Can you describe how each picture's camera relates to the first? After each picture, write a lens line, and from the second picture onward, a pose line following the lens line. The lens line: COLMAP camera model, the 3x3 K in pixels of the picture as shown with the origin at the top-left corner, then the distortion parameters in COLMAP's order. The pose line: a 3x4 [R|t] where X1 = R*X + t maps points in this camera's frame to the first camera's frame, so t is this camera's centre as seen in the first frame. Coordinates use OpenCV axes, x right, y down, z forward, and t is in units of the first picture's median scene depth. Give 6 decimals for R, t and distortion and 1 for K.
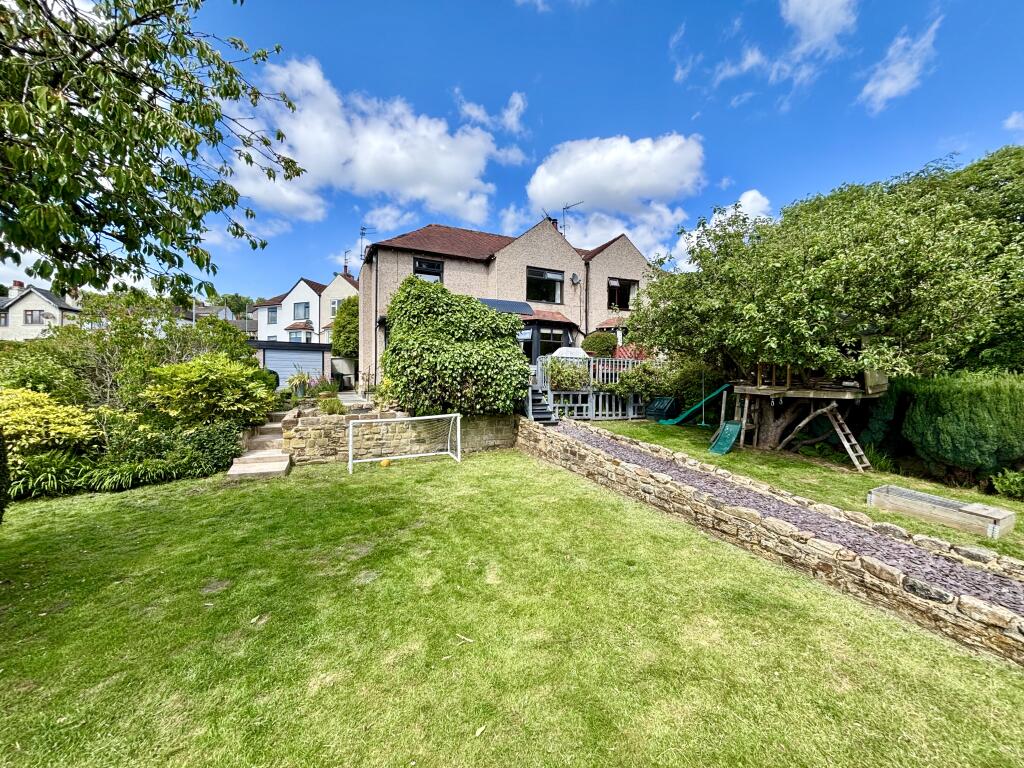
lens RADIAL K [[410.6, 0, 509.7], [0, 410.6, 381.6], [0, 0, 1]] dist [0.001550, 0.000018]
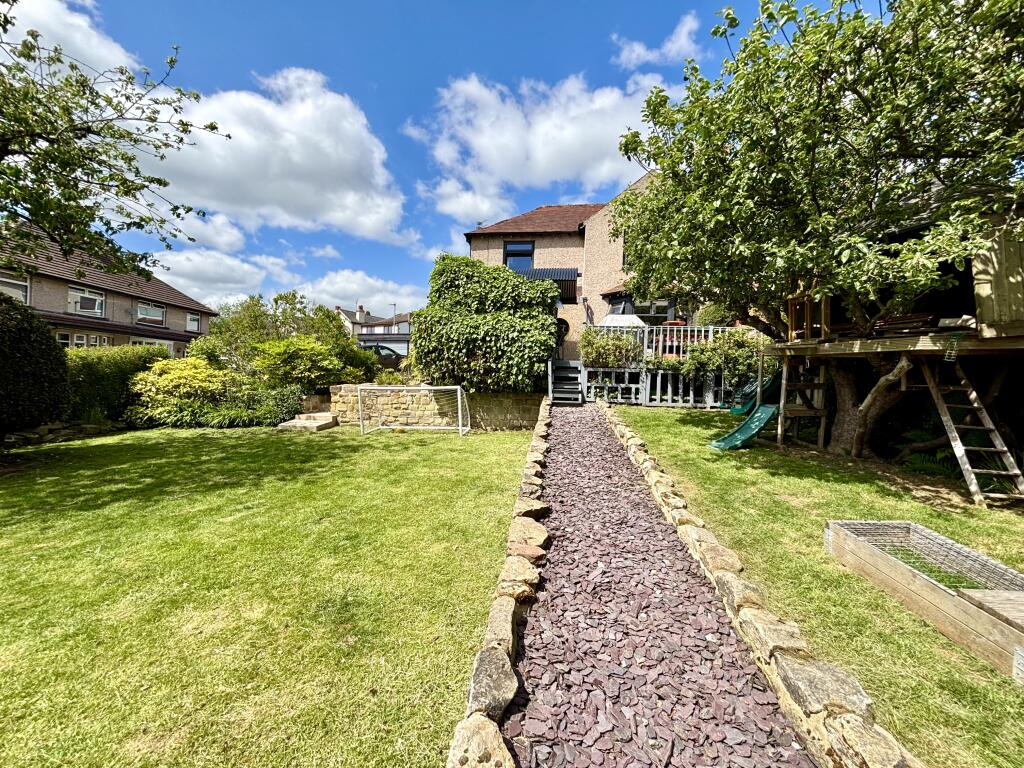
lens RADIAL K [[410.6, 0, 512.1], [0, 410.6, 381.3], [0, 0, 1]] dist [0.001550, 0.000018]
pose [[0.853567, 0.015706, -0.520747, 0.434482], [-0.019174, 0.999815, -0.001272, 0.058894], [0.520631, 0.011070, 0.853710, 0.213500]]
